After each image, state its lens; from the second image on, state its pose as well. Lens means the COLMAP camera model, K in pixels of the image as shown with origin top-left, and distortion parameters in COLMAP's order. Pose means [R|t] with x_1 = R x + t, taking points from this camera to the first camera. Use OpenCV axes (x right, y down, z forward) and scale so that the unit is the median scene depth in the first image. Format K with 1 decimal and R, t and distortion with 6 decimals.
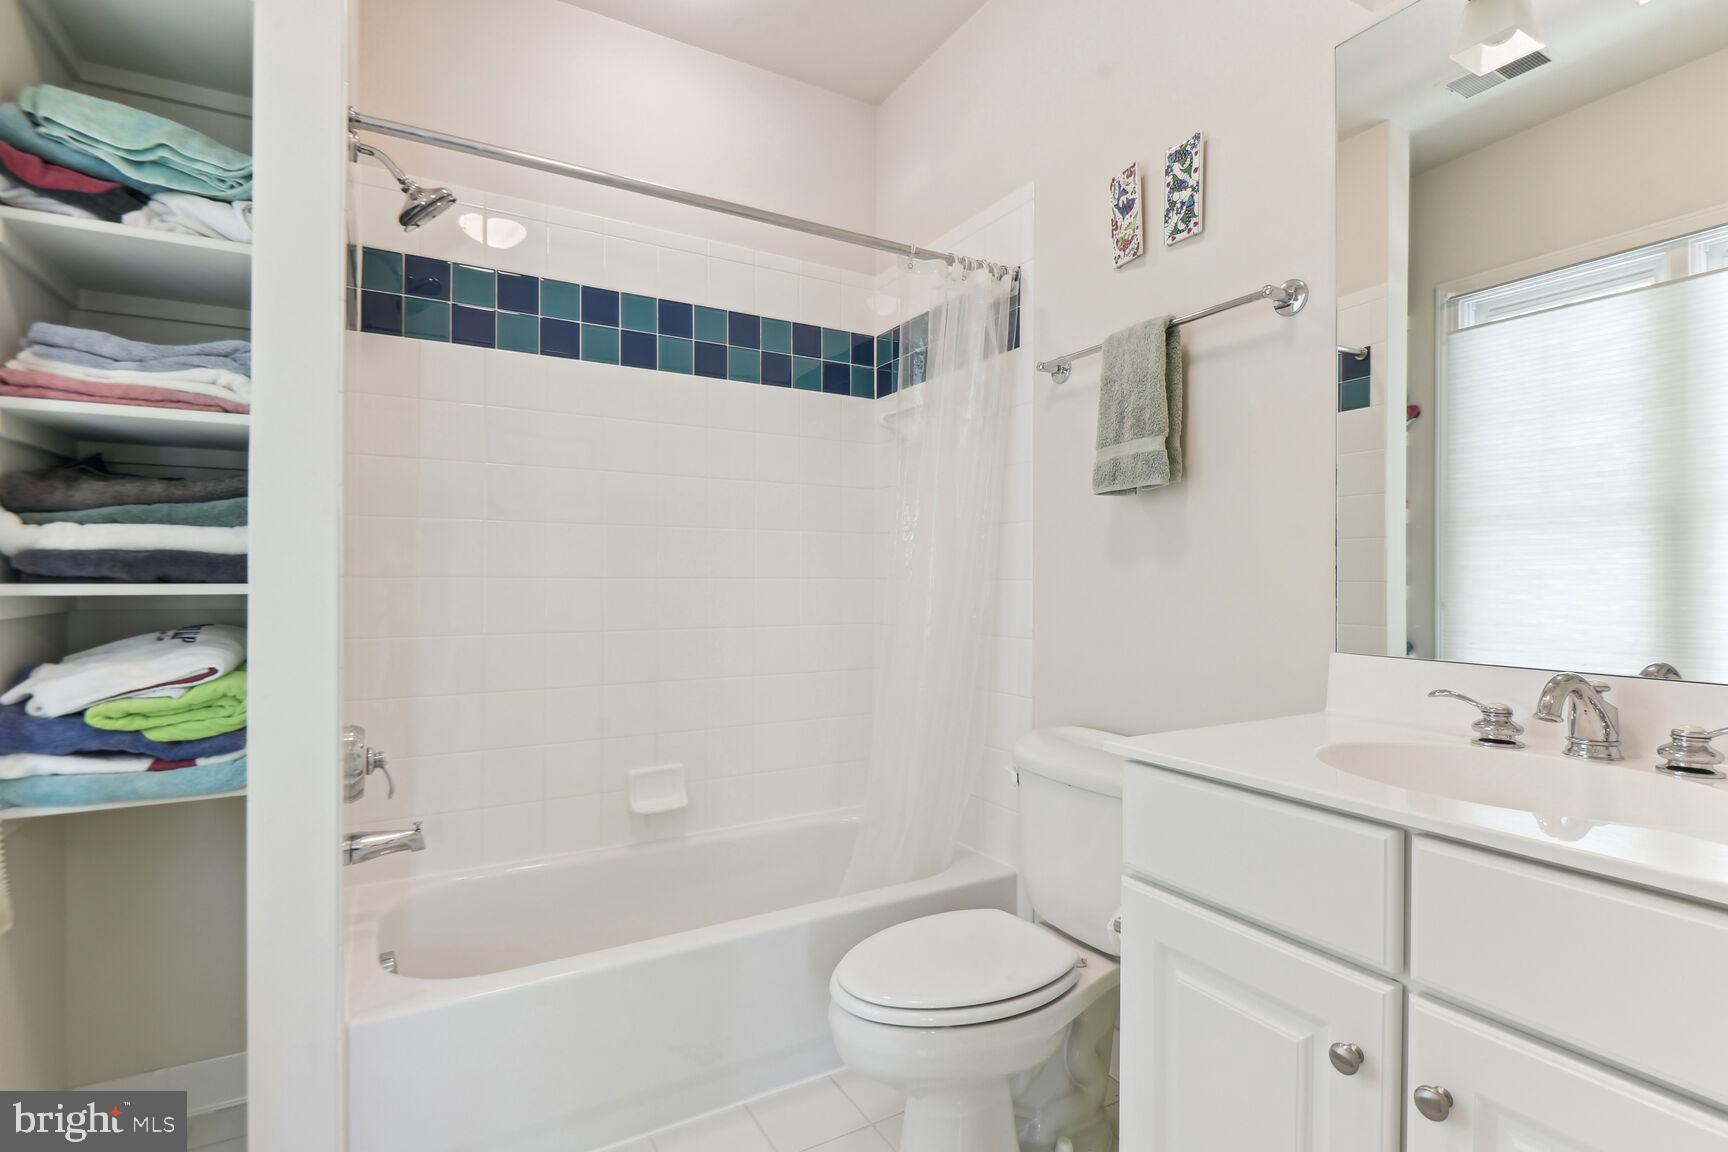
lens RADIAL K [[829.1, 0, 869.0], [0, 829.1, 555.9], [0, 0, 1]] dist [0.056451, -0.035450]
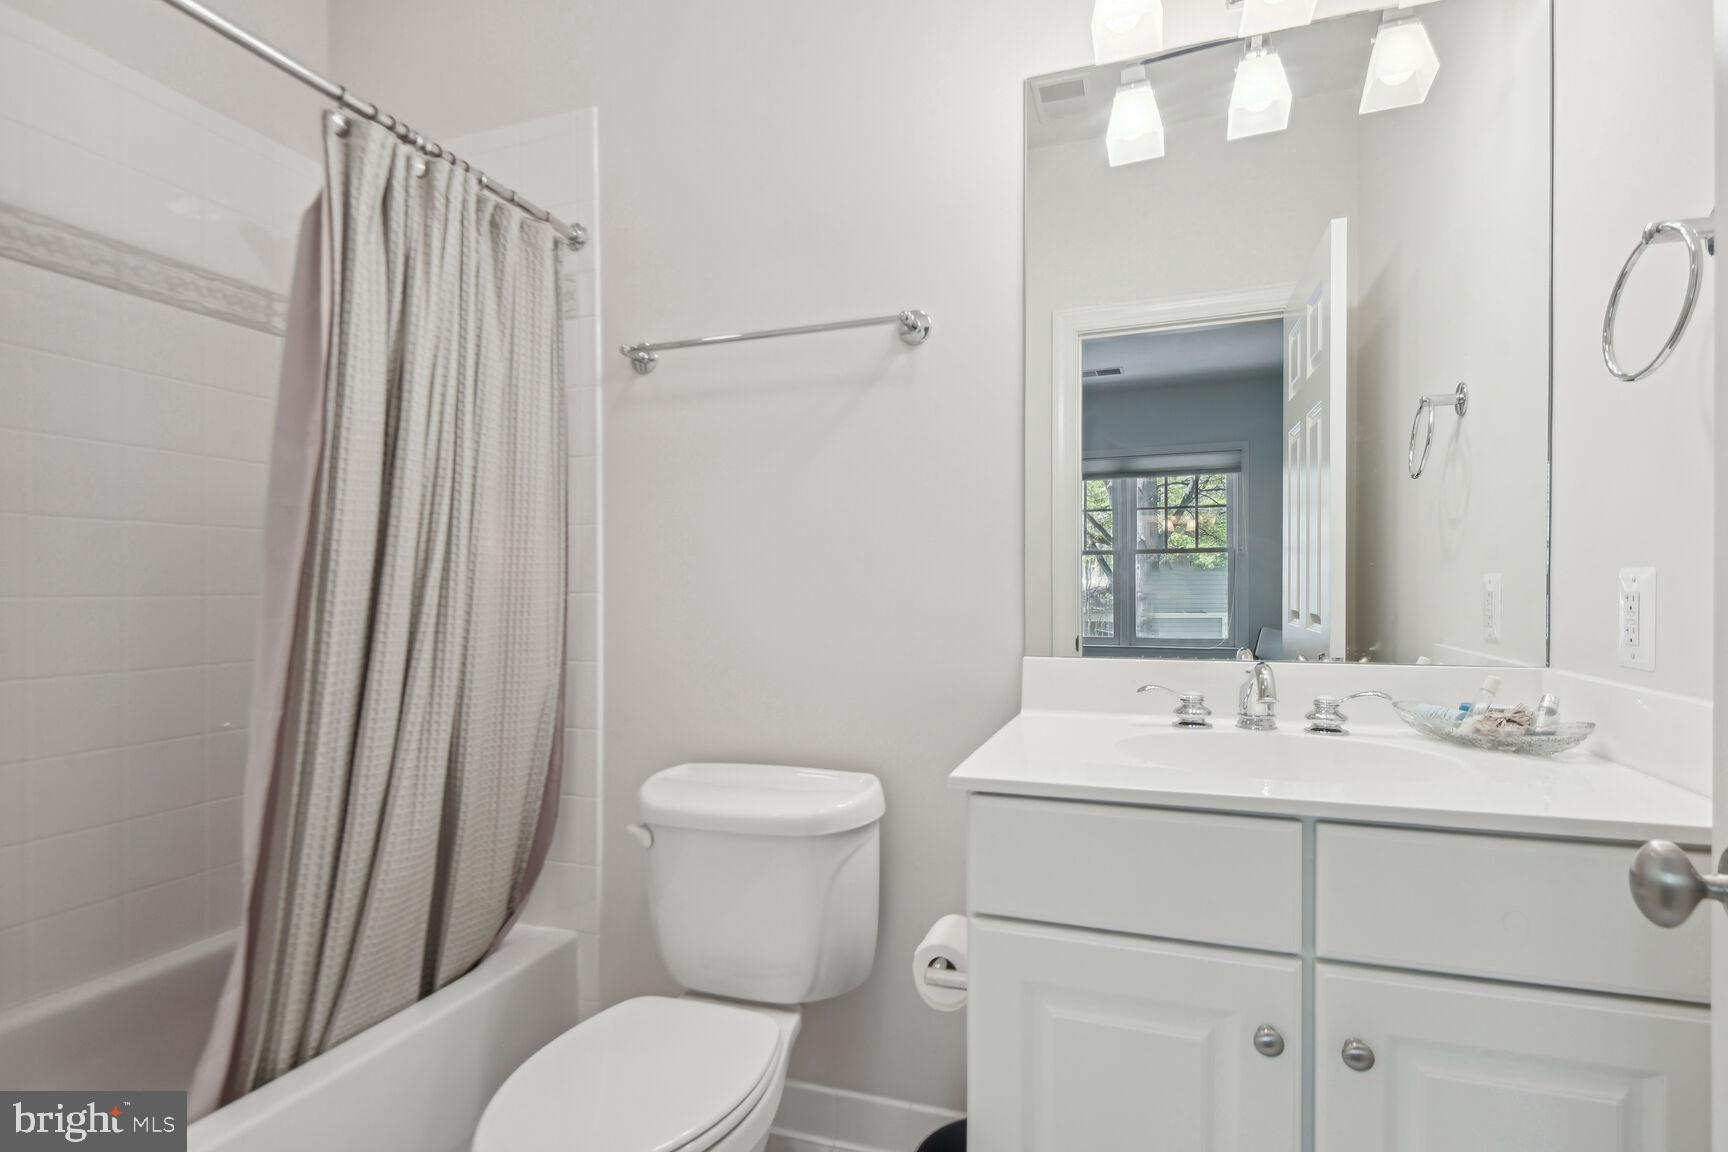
lens RADIAL K [[829.1, 0, 869.0], [0, 829.1, 555.9], [0, 0, 1]] dist [0.056451, -0.035450]
pose [[0.761742, 0.004729, 0.647863, -0.528722], [-0.002337, 0.999987, -0.004552, -0.022507], [-0.647876, 0.001954, 0.761743, 0.504646]]
